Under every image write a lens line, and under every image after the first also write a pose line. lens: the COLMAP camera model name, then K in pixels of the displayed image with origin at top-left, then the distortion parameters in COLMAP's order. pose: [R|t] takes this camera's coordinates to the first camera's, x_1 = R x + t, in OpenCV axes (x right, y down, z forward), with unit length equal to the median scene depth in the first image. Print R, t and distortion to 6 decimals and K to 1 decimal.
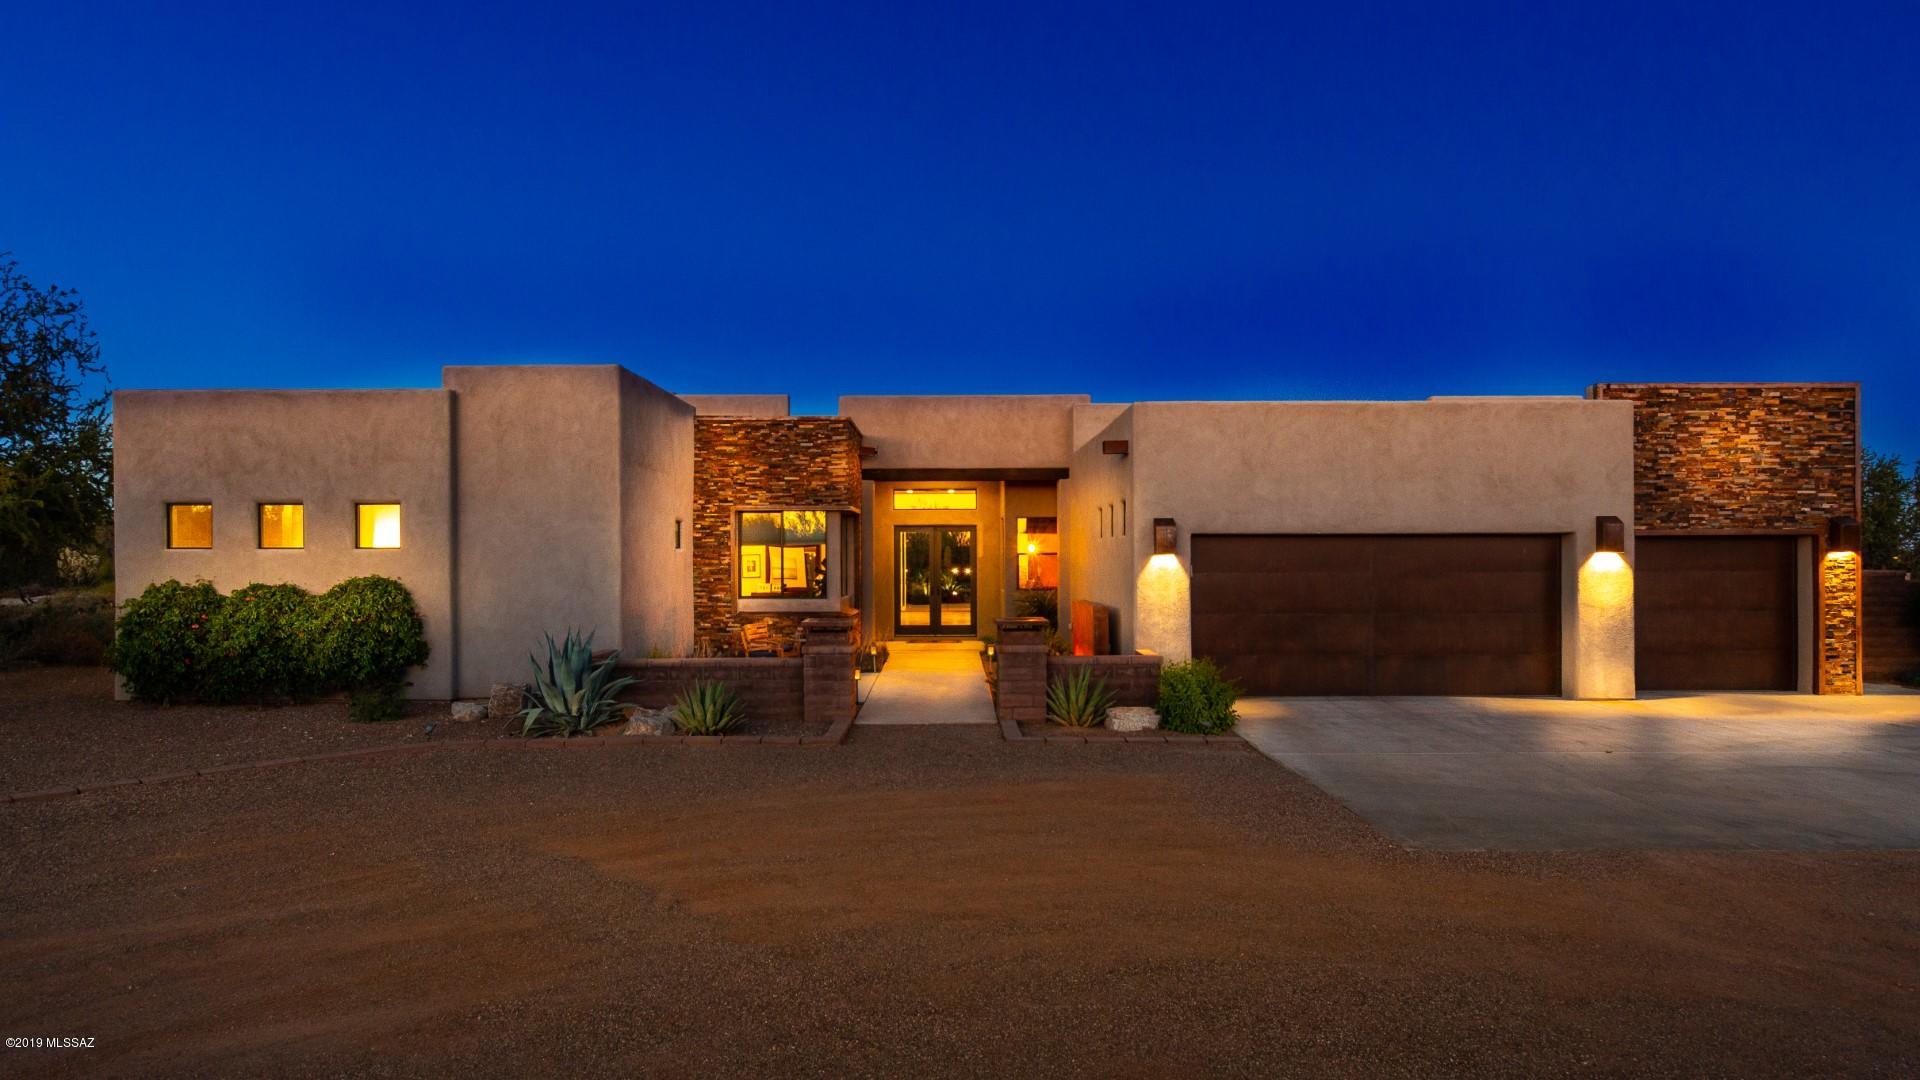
lens RADIAL K [[988.4, 0, 960.0], [0, 988.4, 540.0], [0, 0, 1]] dist [-0.000097, -0.000006]
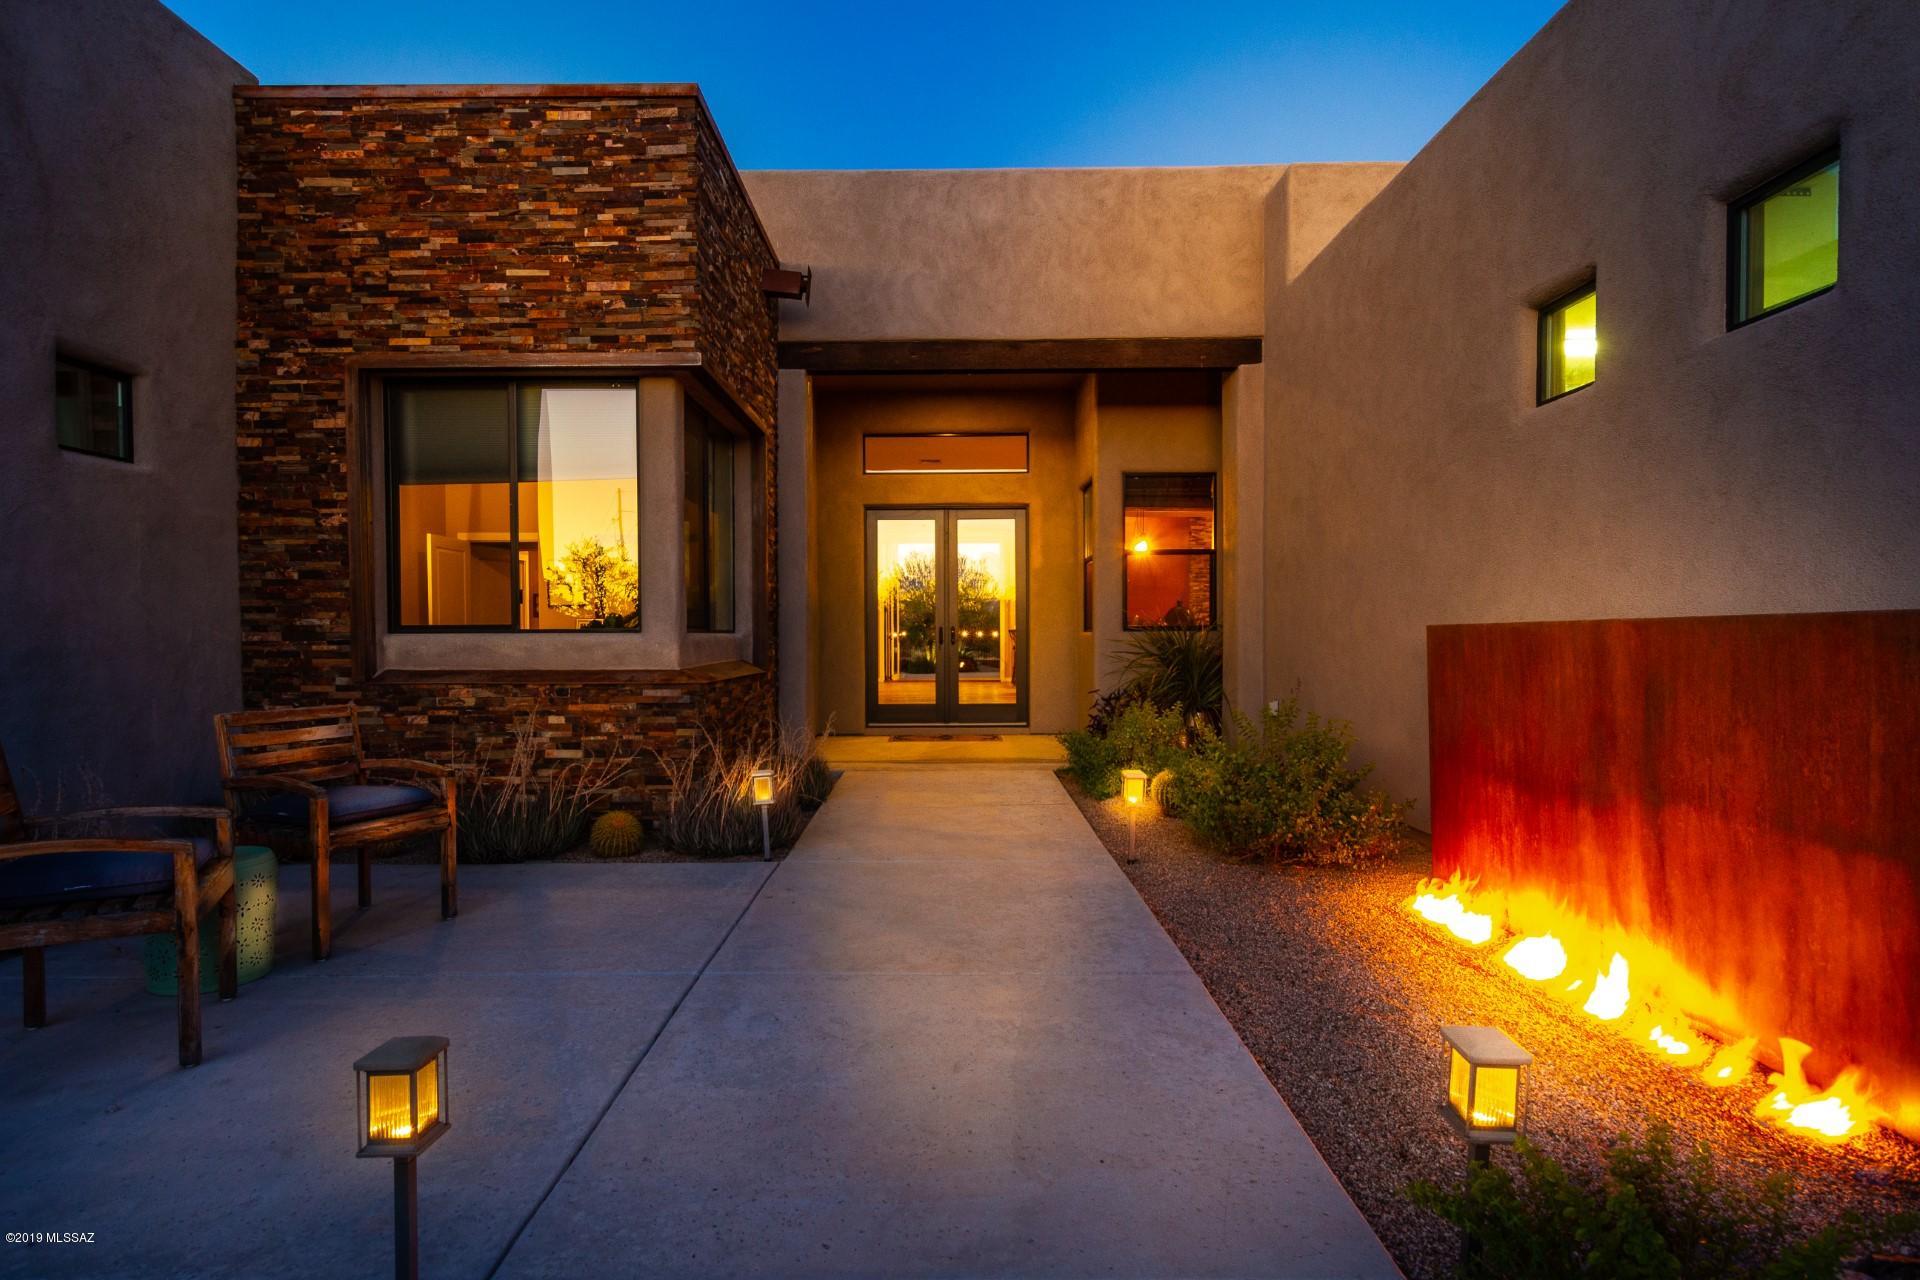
lens RADIAL K [[961.4, 0, 960.0], [0, 961.4, 640.0], [0, 0, 1]] dist [0.000182, 0.000000]
pose [[0.999996, -0.002389, -0.001170, -0.023160], [0.002416, 0.999720, 0.023556, 0.055017], [0.001114, -0.023559, 0.999722, 0.670554]]
